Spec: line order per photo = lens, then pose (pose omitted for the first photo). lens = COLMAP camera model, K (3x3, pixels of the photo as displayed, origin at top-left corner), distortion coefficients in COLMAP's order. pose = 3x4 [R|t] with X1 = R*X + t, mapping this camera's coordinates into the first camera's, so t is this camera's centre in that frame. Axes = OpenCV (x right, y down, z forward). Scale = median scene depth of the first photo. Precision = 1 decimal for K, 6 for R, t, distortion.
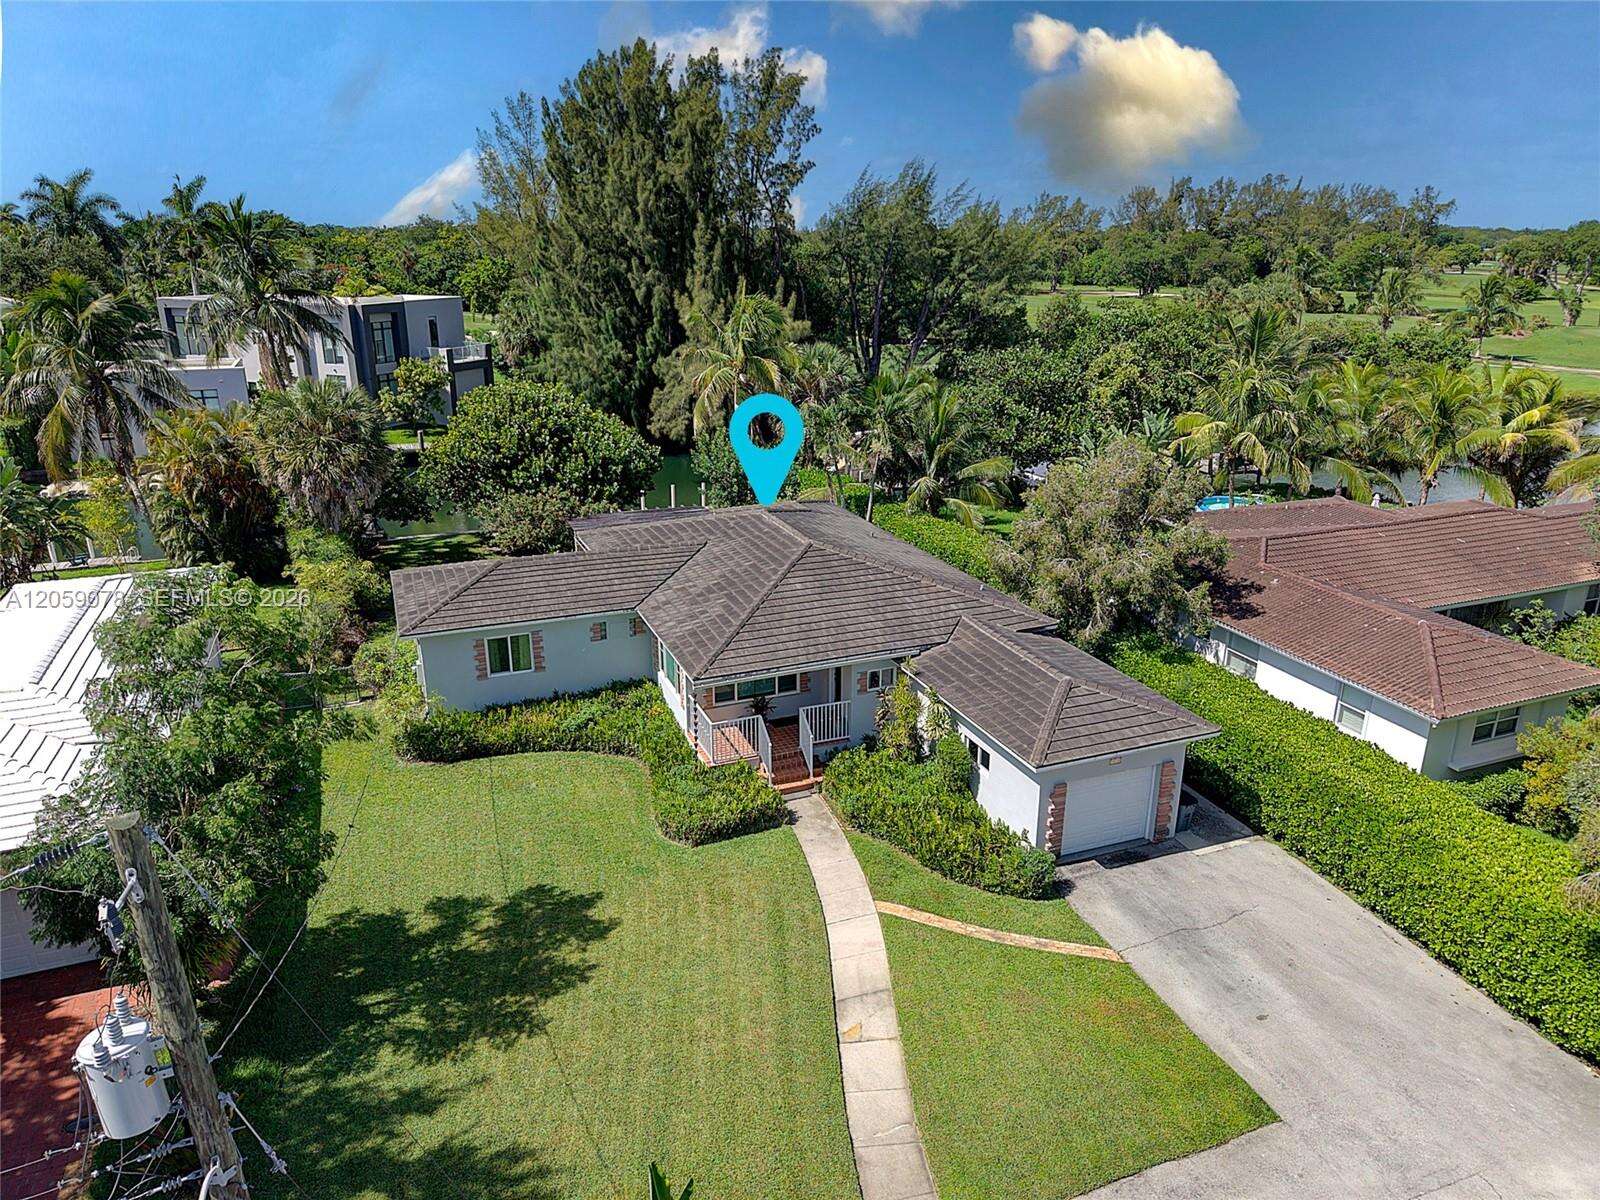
lens RADIAL K [[1067.2, 0, 799.3], [0, 1067.2, 605.2], [0, 0, 1]] dist [0.023291, -0.021830]
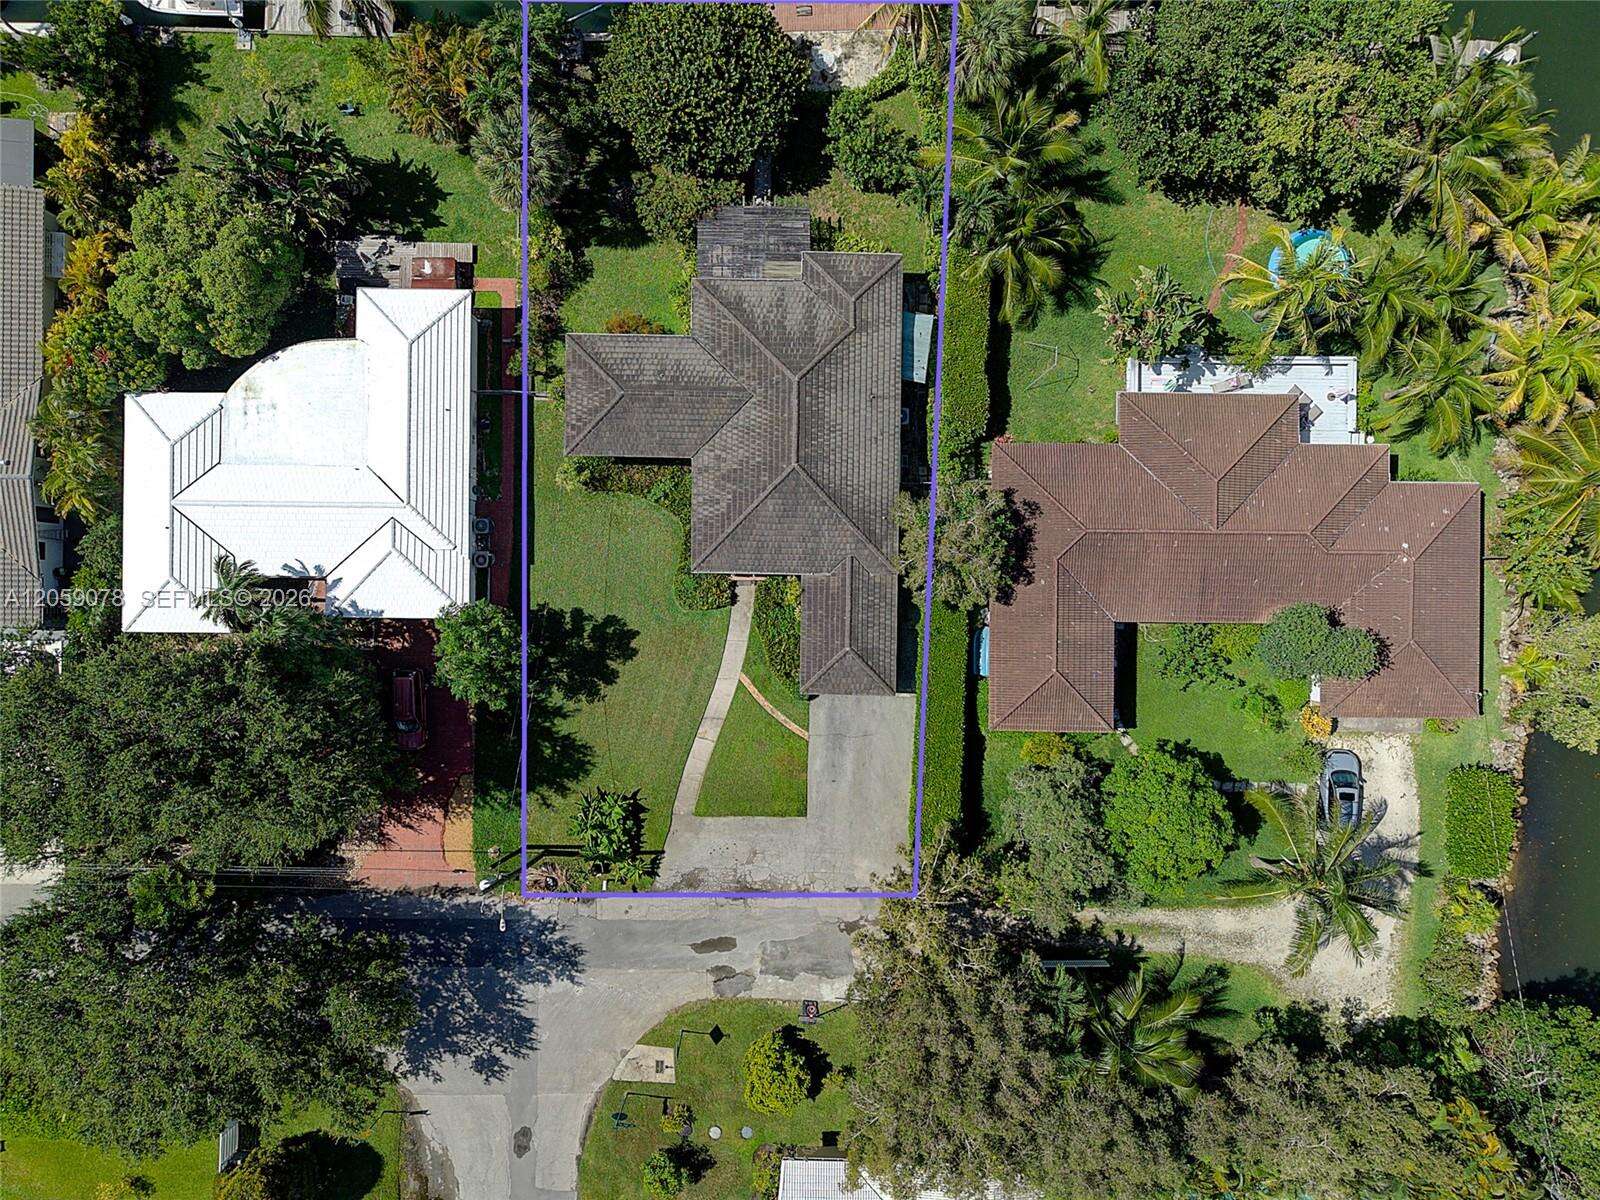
lens RADIAL K [[1067.2, 0, 804.2], [0, 1067.2, 595.9], [0, 0, 1]] dist [0.023291, -0.021830]
pose [[0.923521, 0.383531, -0.003630, 0.119417], [-0.124229, 0.308063, 0.943220, -1.713877], [0.362872, -0.870632, 0.332149, 0.307370]]
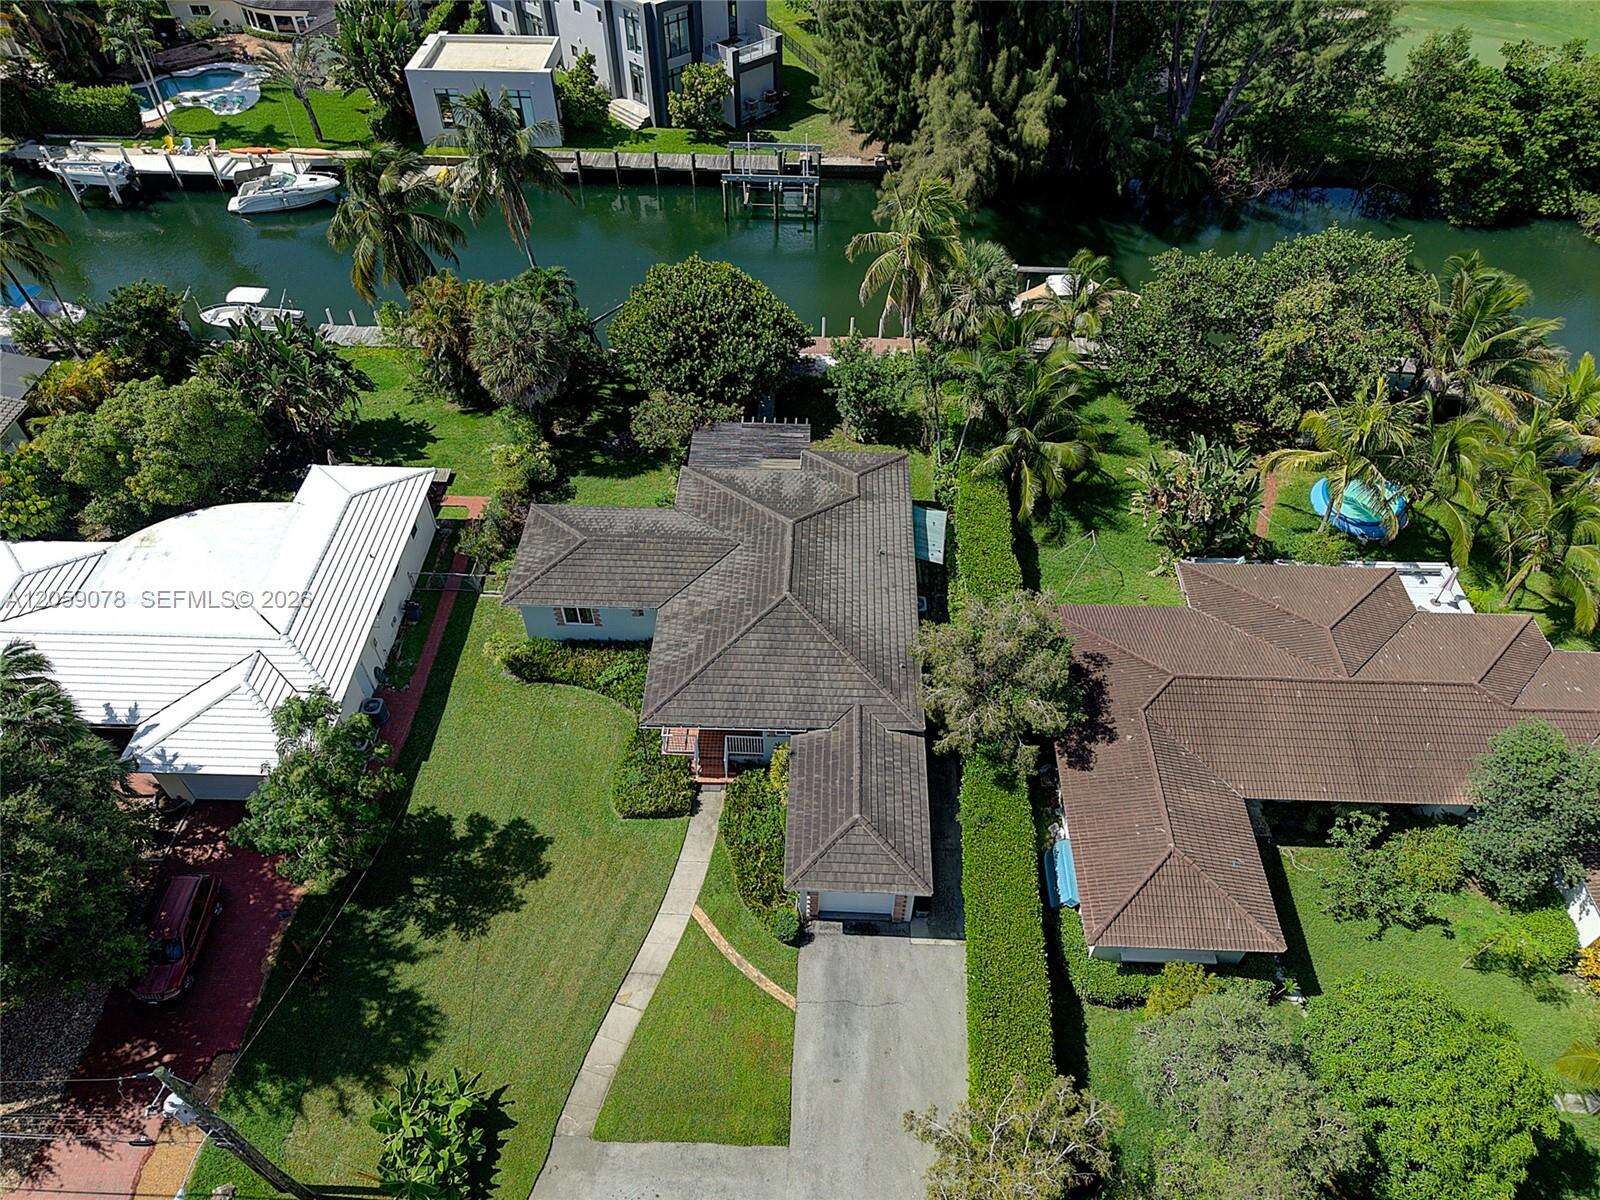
lens RADIAL K [[1067.2, 0, 800.2], [0, 1067.2, 599.4], [0, 0, 1]] dist [0.023291, -0.021830]
pose [[0.914702, 0.294826, -0.276403, 0.429896], [-0.130342, 0.862619, 0.488774, -0.768517], [0.382534, -0.411055, 0.827467, -0.089140]]
